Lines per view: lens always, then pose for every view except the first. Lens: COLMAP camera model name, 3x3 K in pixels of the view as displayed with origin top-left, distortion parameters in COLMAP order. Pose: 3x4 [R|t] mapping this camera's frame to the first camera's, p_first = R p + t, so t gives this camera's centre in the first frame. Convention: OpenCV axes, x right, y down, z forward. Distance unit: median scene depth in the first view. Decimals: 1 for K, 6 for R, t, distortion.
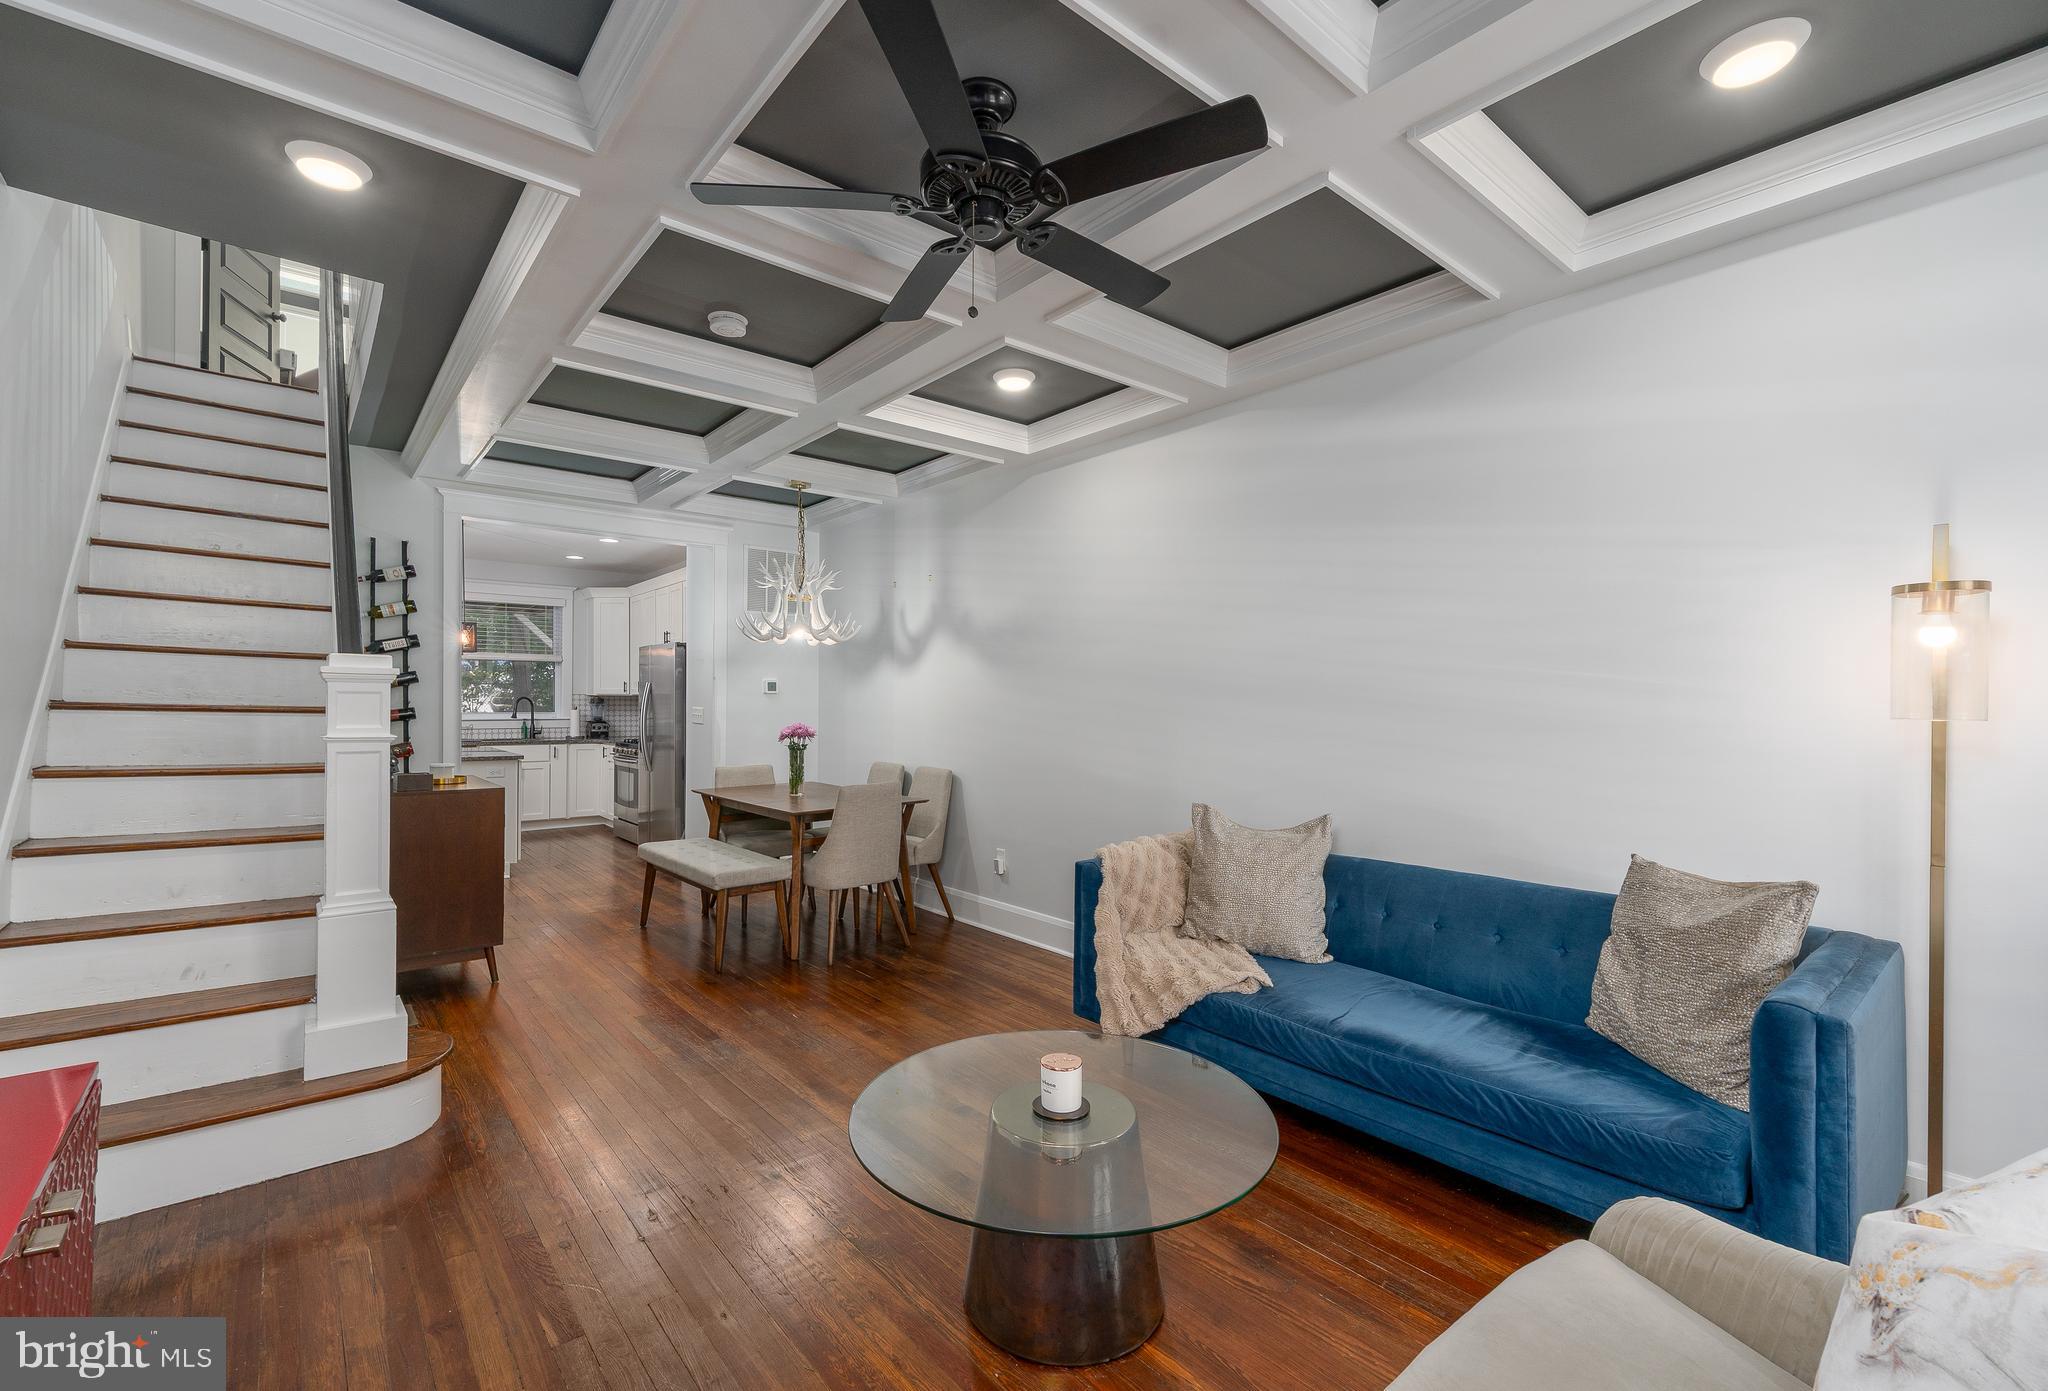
lens RADIAL K [[851.6, 0, 1030.5], [0, 851.6, 702.1], [0, 0, 1]] dist [-0.000550, 0.000079]
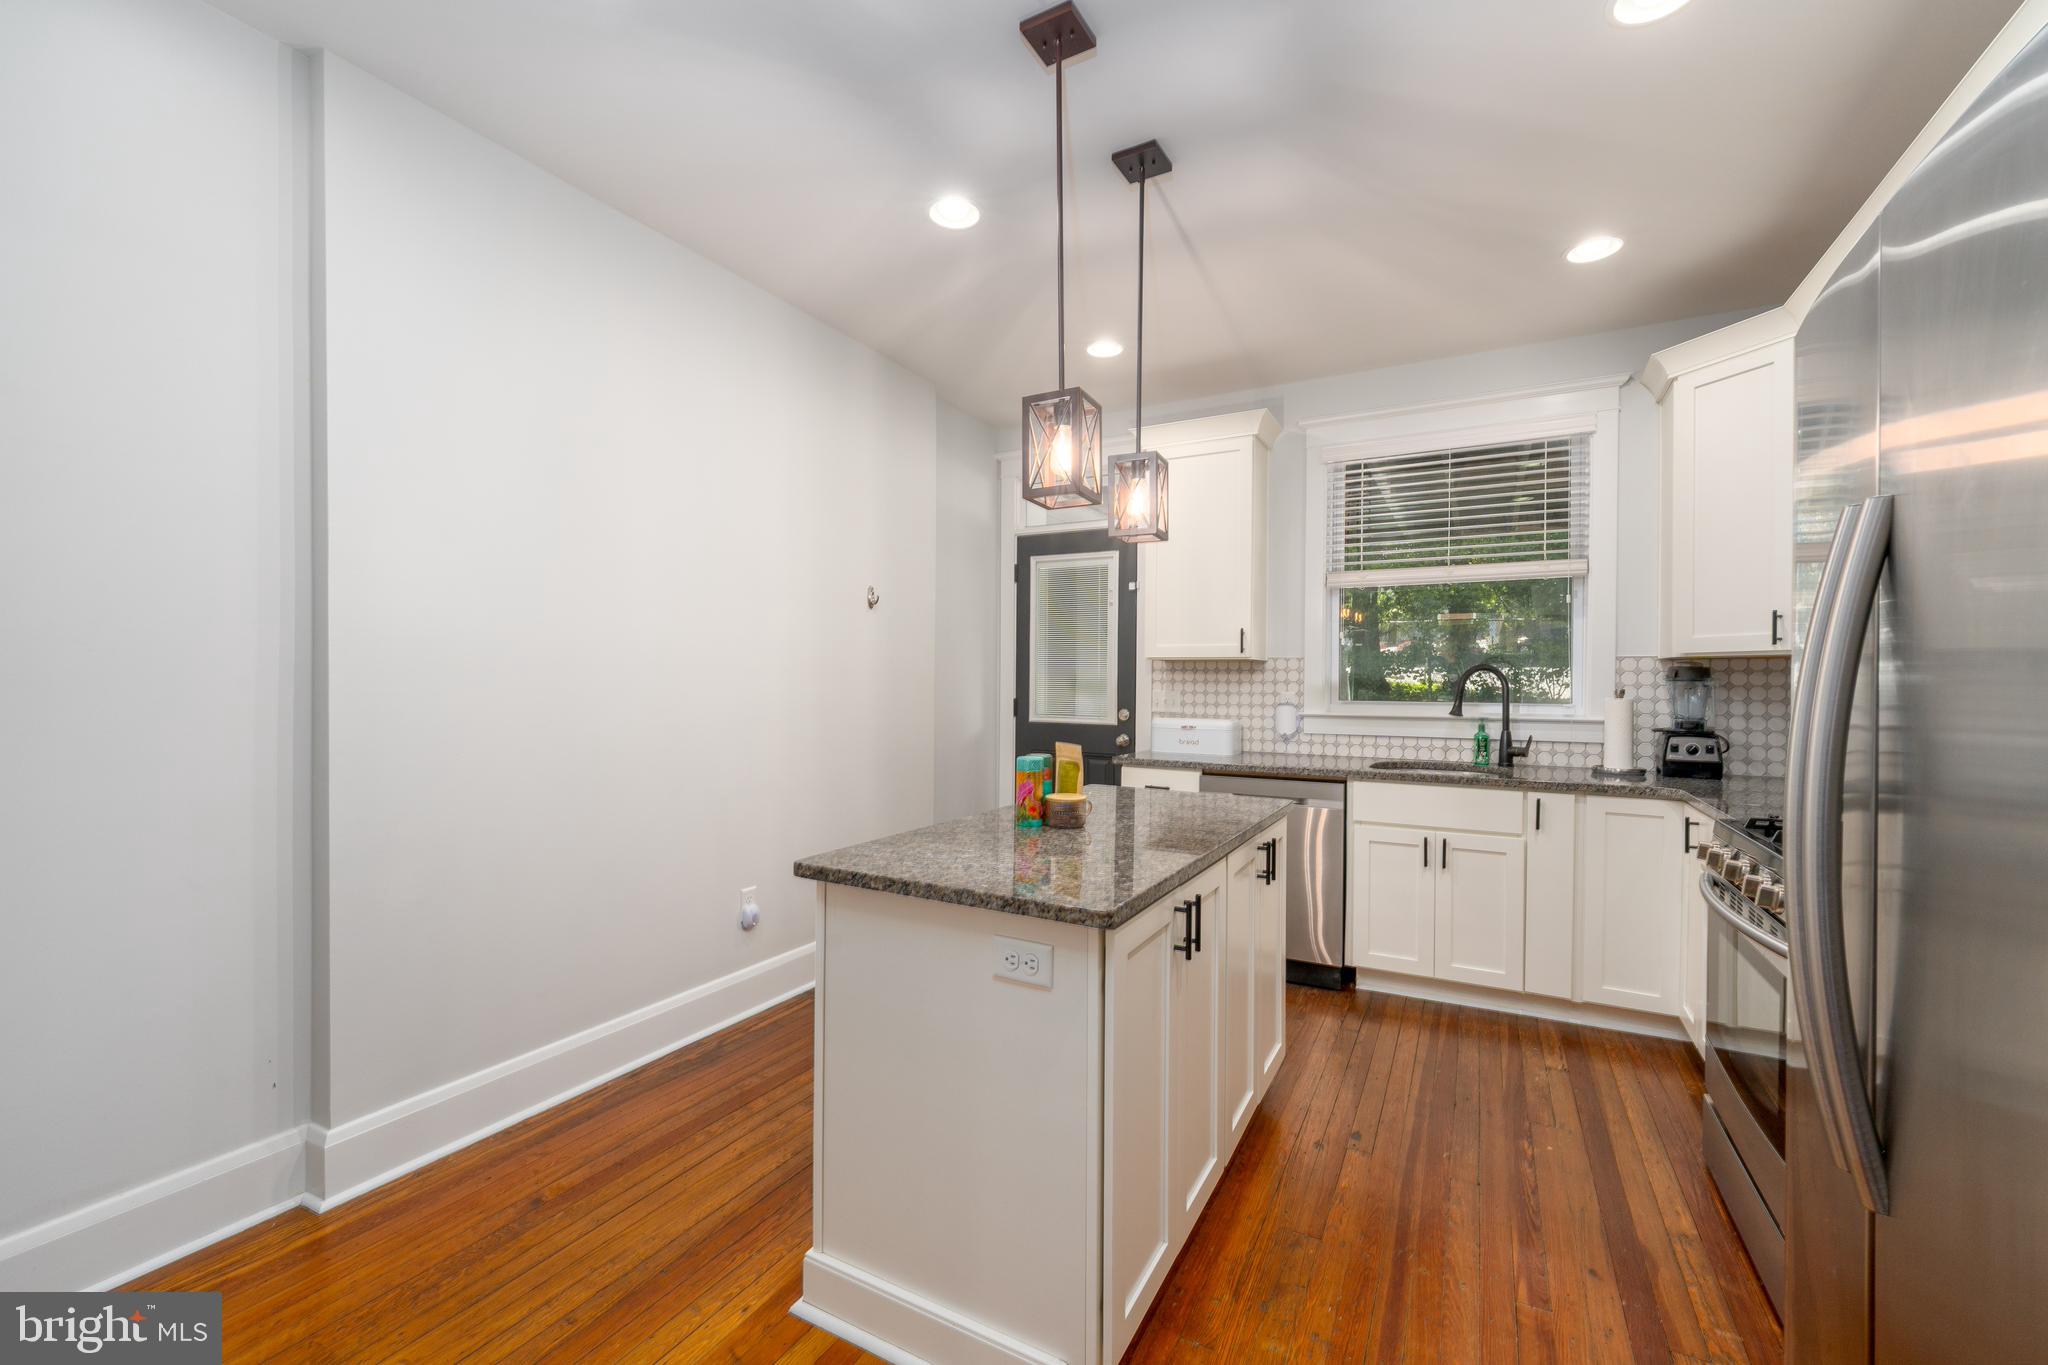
lens RADIAL K [[839.1, 0, 1024.0], [0, 839.1, 686.0], [0, 0, 1]] dist [0.000076, -0.001994]
pose [[0.346511, 0.004902, -0.938033, -0.431447], [-0.002660, 0.999987, 0.004244, 0.004369], [0.938042, 0.001024, 0.346520, 0.964208]]
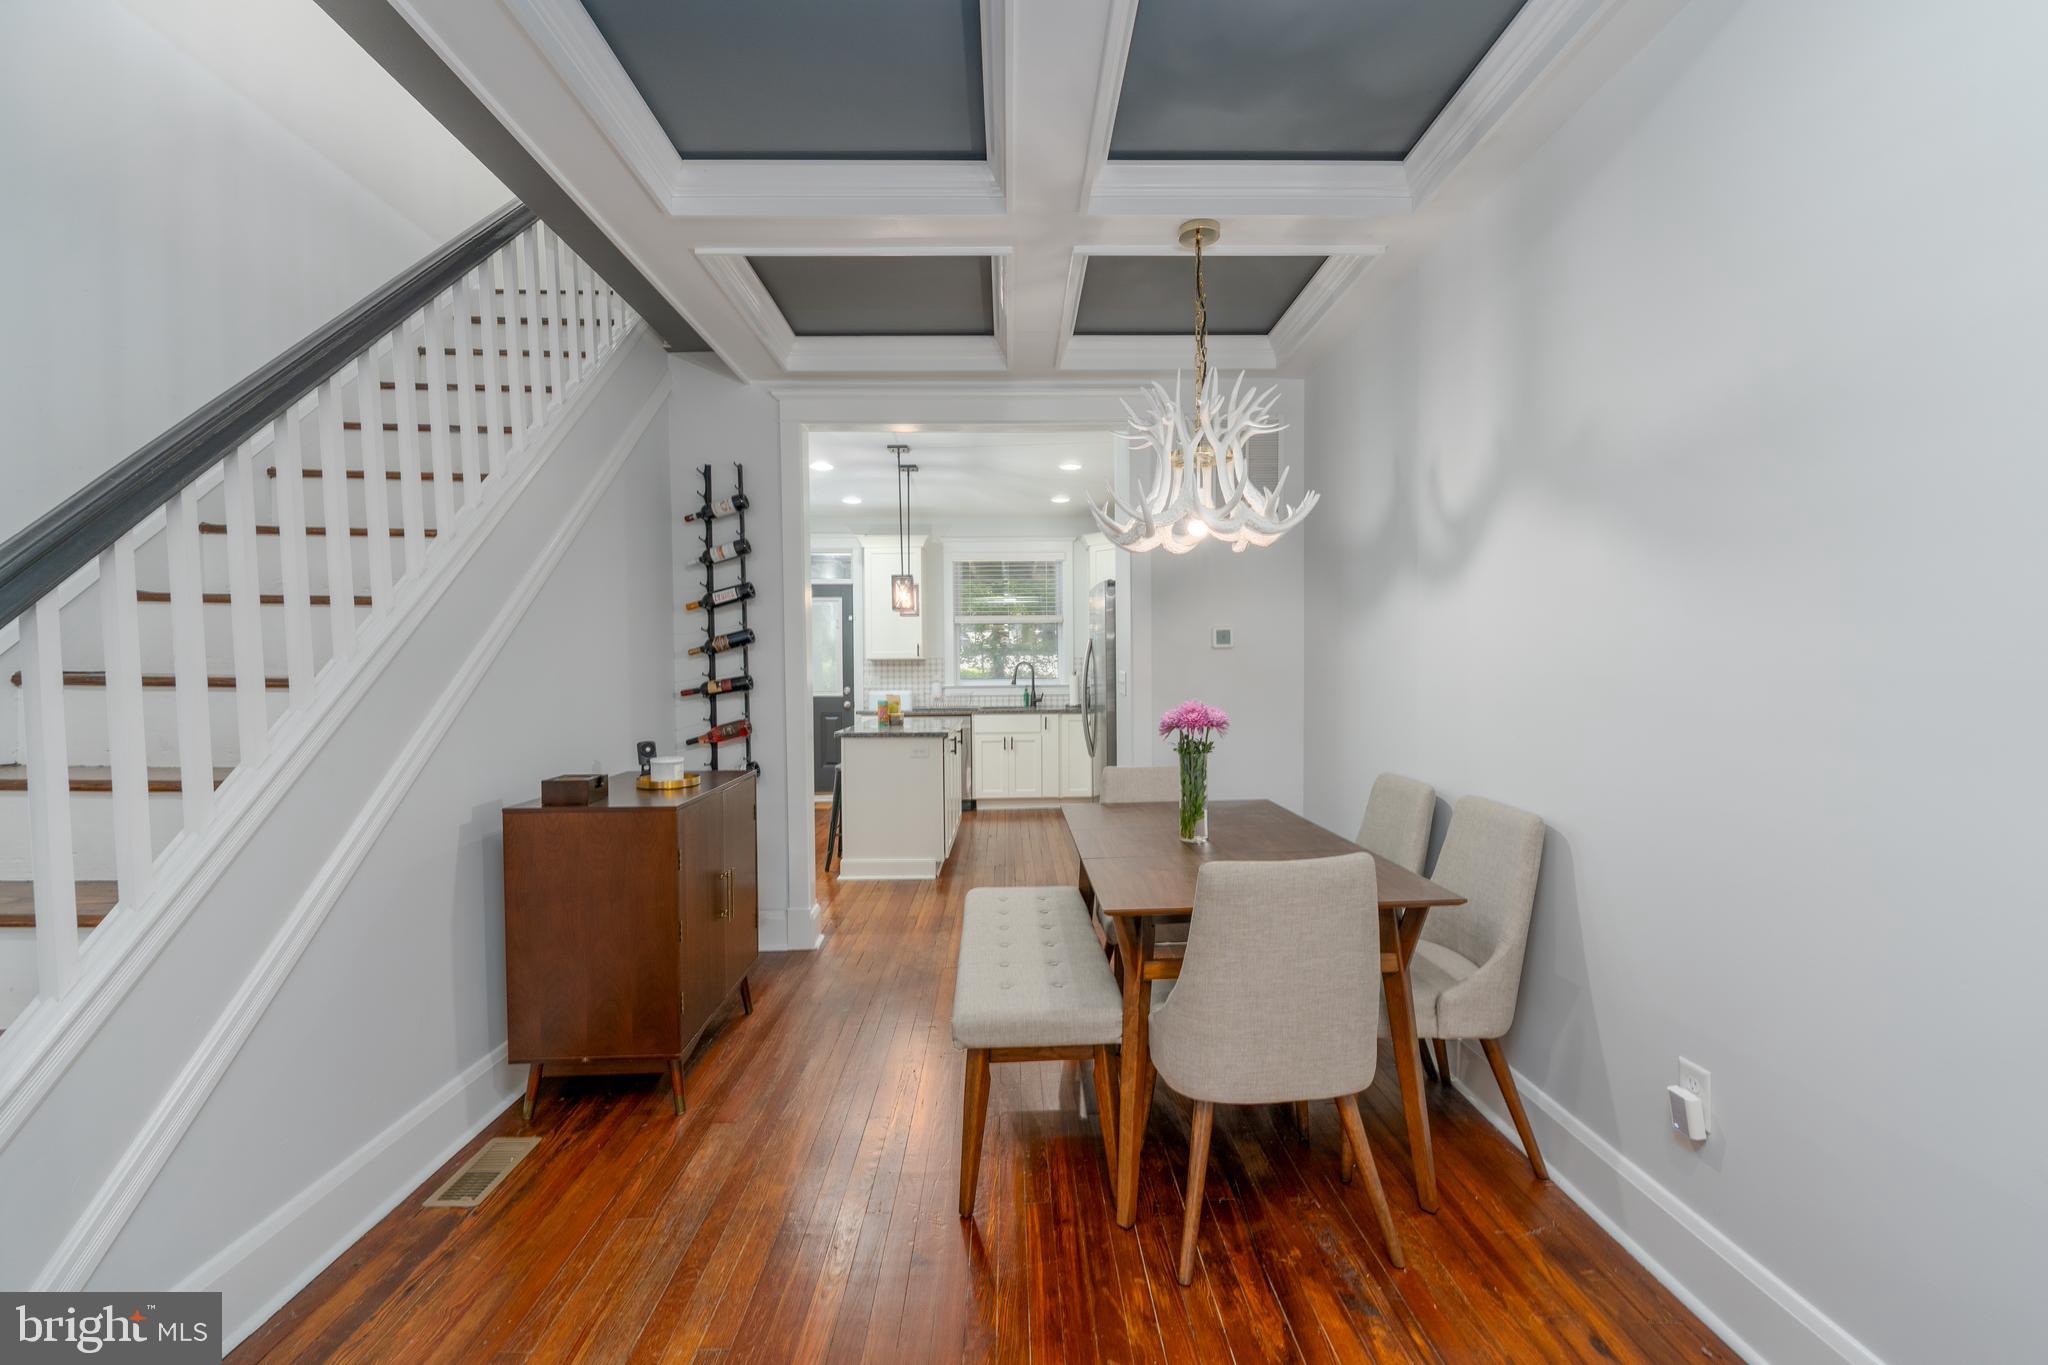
lens RADIAL K [[839.1, 0, 1045.6], [0, 839.1, 684.2], [0, 0, 1]] dist [0.000076, -0.001994]
pose [[0.782152, -0.000313, -0.623087, -0.022772], [0.014695, 0.999731, 0.017944, 0.003861], [0.622914, -0.023191, 0.781947, 0.458365]]
